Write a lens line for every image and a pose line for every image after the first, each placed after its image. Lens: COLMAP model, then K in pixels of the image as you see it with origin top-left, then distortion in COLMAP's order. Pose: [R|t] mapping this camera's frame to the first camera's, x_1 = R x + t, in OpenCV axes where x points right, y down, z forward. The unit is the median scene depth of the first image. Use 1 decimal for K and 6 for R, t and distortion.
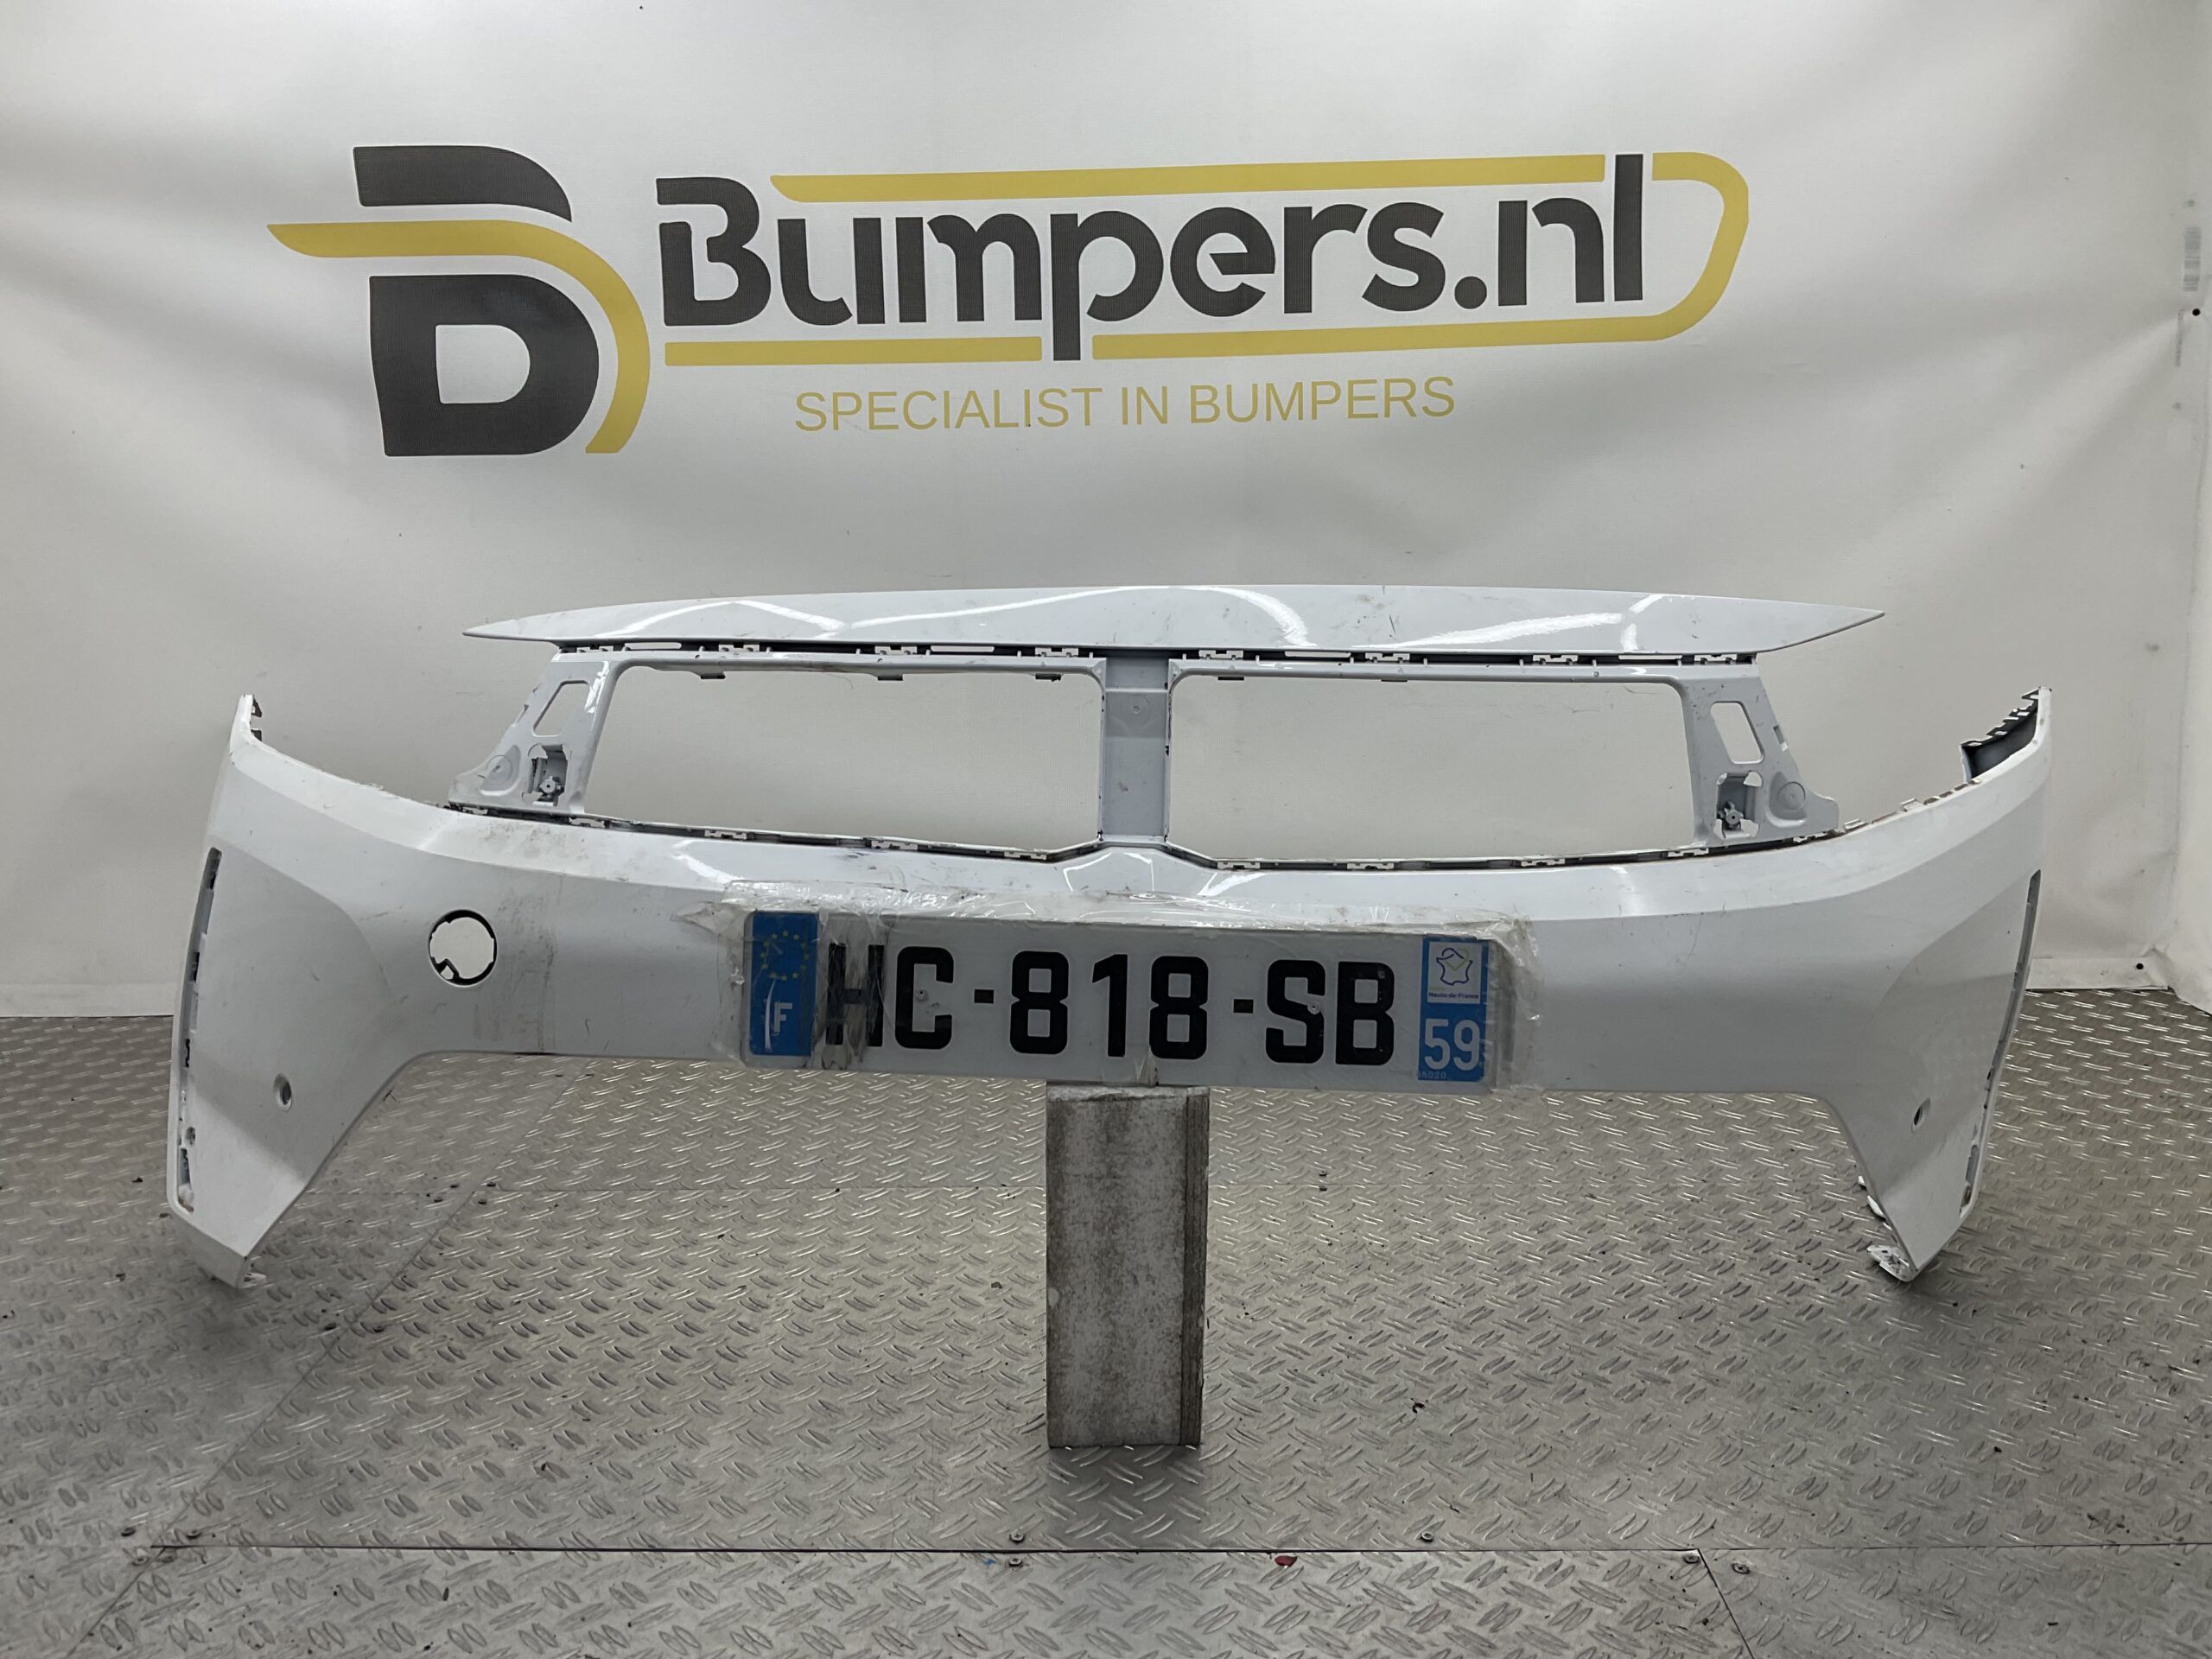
lens RADIAL K [[1816.4, 0, 1106.0], [0, 1816.4, 829.5], [0, 0, 1]] dist [0.154858, -0.328270]
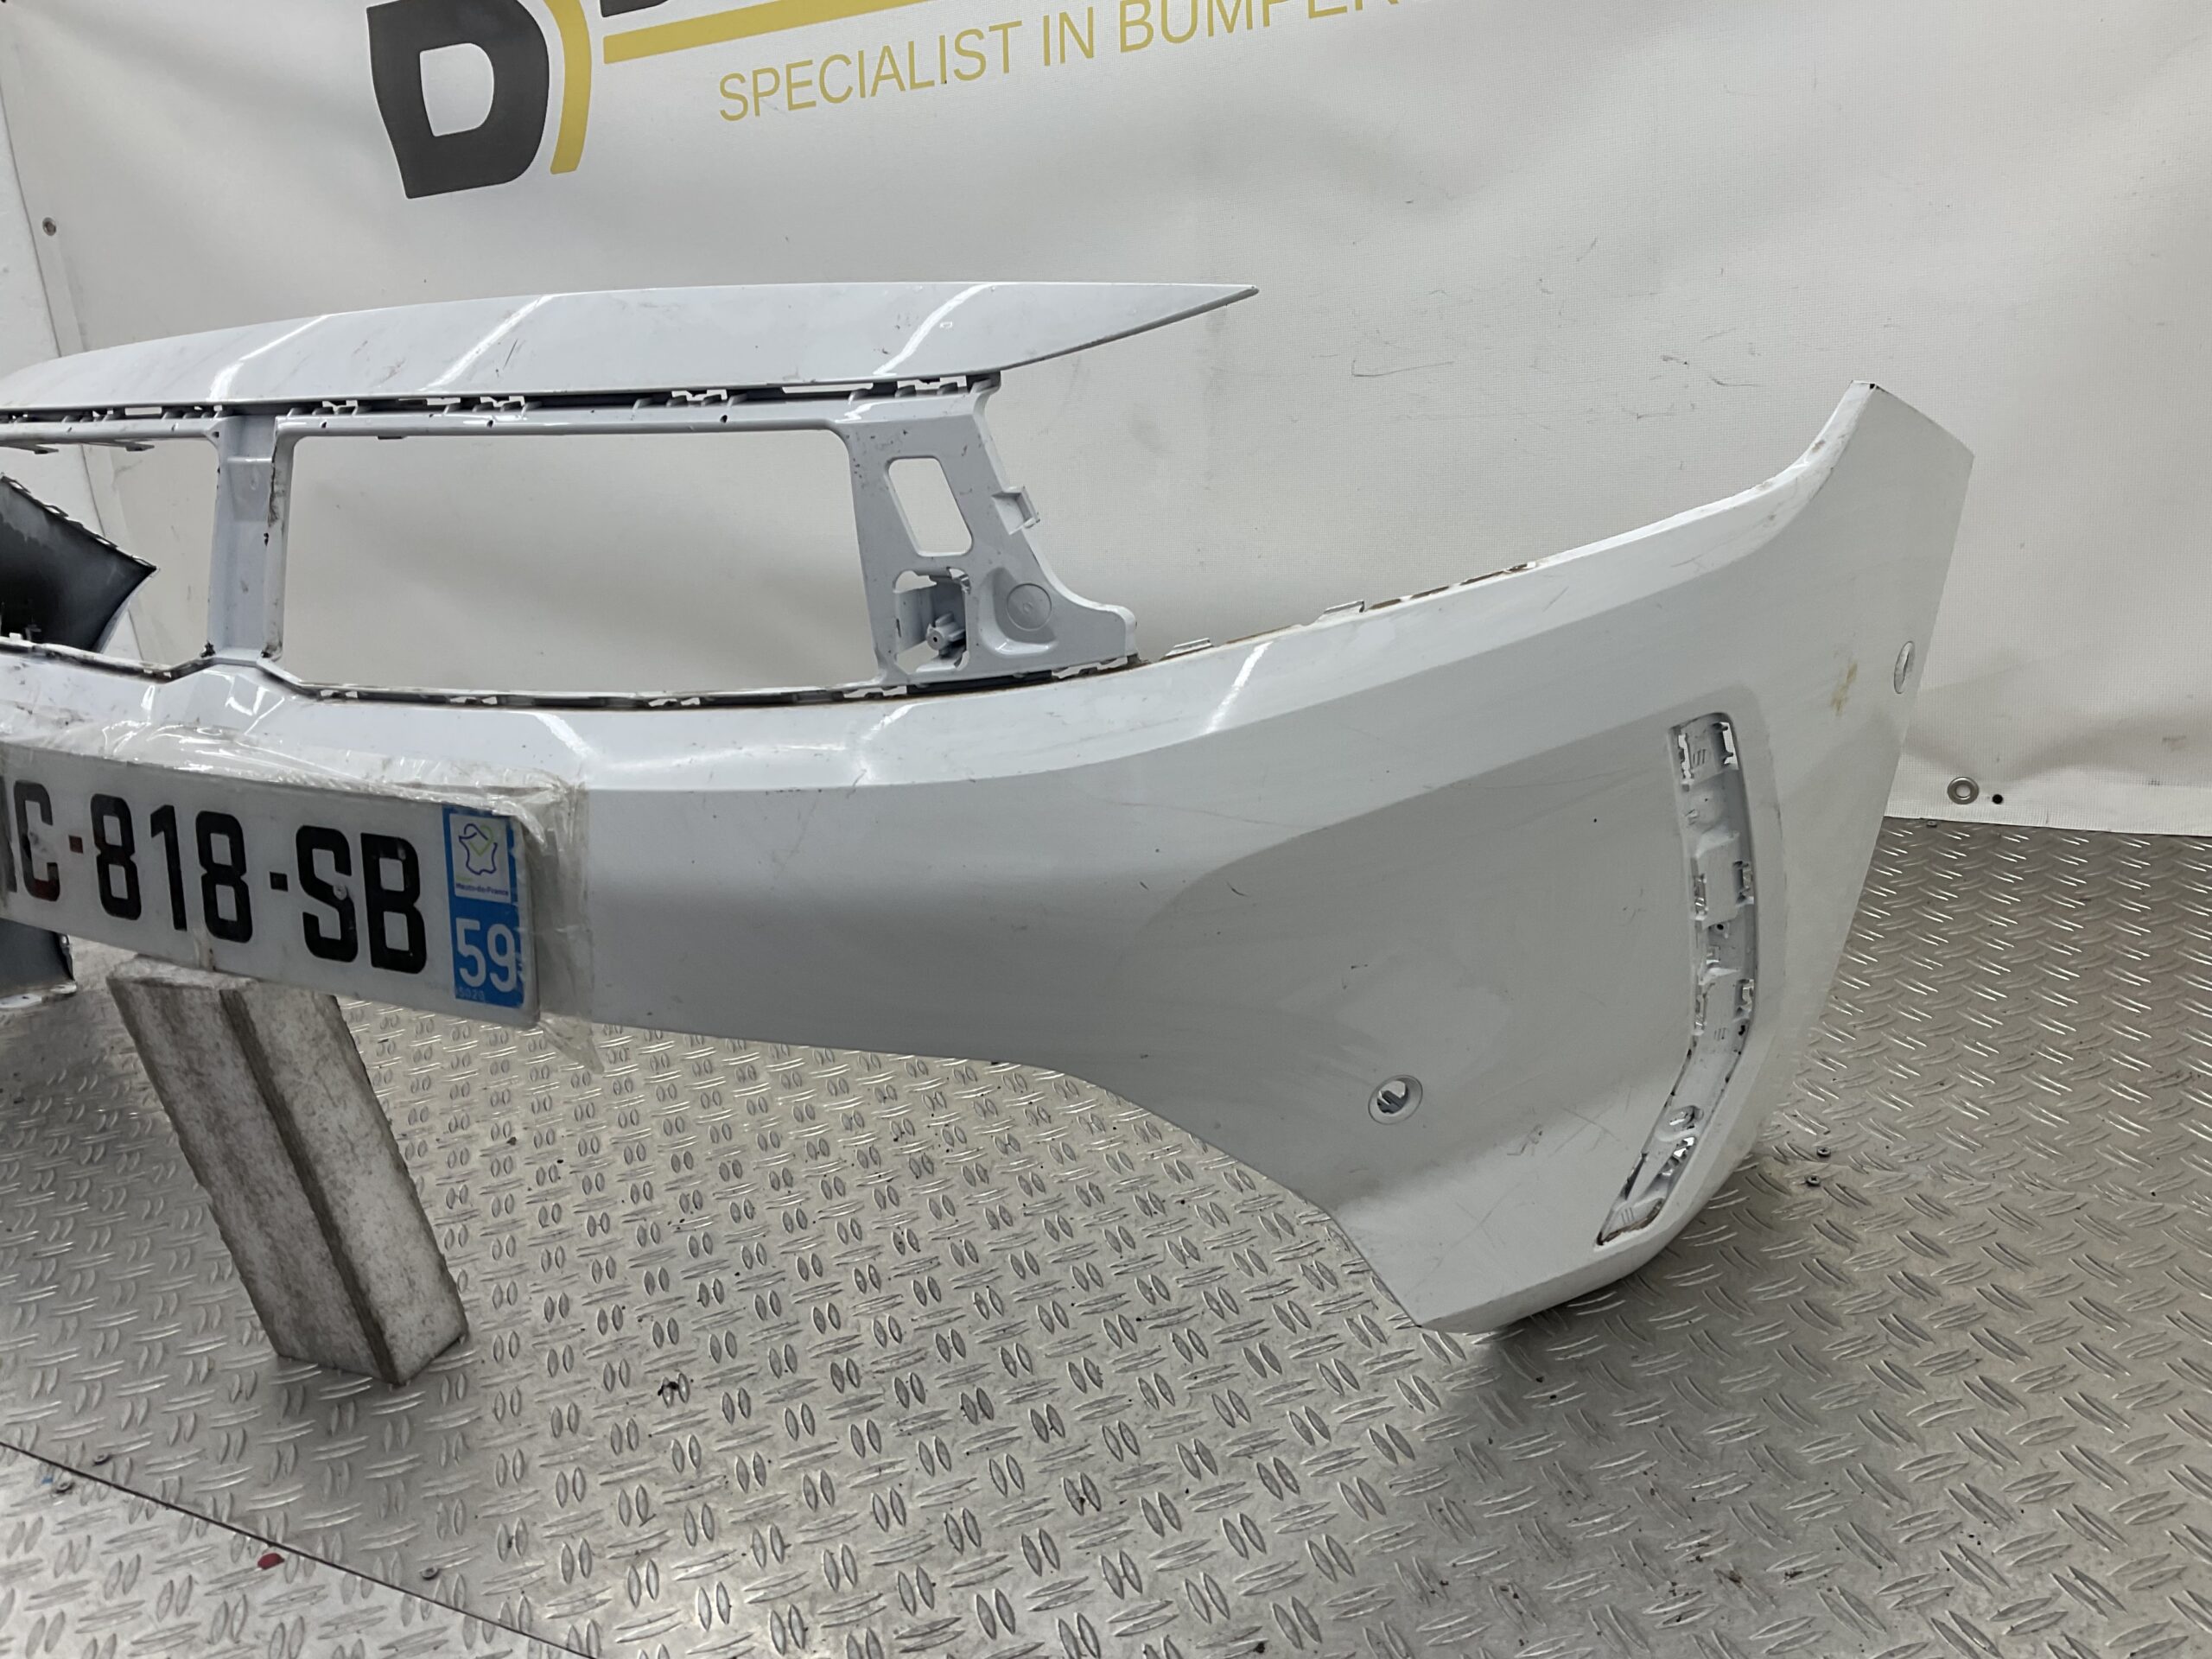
lens RADIAL K [[1816.4, 0, 1106.0], [0, 1816.4, 829.5], [0, 0, 1]] dist [0.154858, -0.328270]
pose [[0.881081, 0.067155, -0.468174, 0.725450], [0.009774, 0.987072, 0.159979, -0.044327], [0.472865, -0.145530, 0.869034, 0.480518]]
